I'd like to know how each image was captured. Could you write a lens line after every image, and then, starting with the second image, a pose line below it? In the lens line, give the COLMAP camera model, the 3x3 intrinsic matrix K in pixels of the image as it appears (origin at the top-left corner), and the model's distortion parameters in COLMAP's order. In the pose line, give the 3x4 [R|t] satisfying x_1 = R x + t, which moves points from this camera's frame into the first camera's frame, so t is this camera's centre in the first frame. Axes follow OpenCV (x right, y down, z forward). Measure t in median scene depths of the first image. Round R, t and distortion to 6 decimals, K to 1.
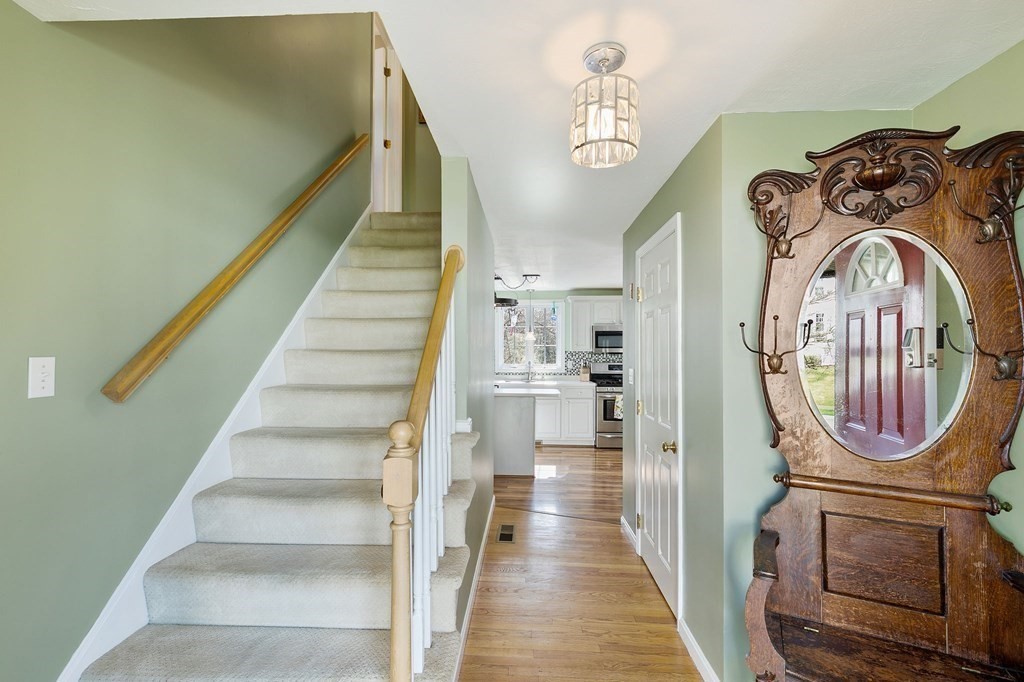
lens RADIAL K [[461.4, 0, 507.9], [0, 461.4, 344.1], [0, 0, 1]] dist [0.007815, 0.000223]
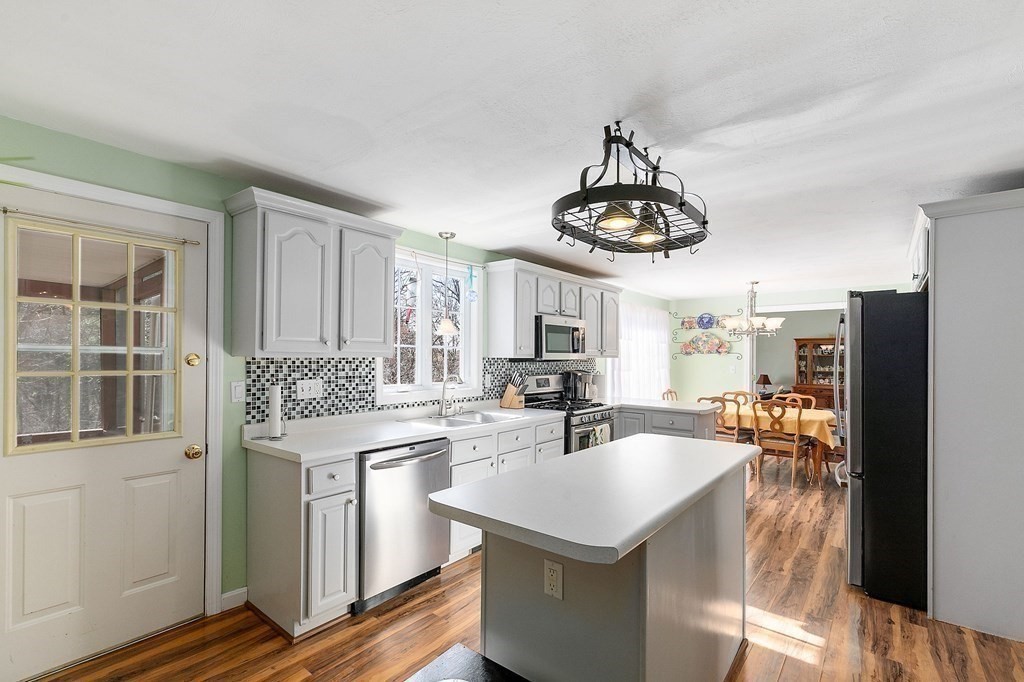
lens RADIAL K [[461.4, 0, 511.2], [0, 461.4, 354.9], [0, 0, 1]] dist [0.007815, 0.000223]
pose [[0.586545, 0.006117, 0.809894, -0.310495], [-0.015909, 0.999866, 0.003970, 0.009280], [-0.809761, -0.015214, 0.586563, 0.643200]]
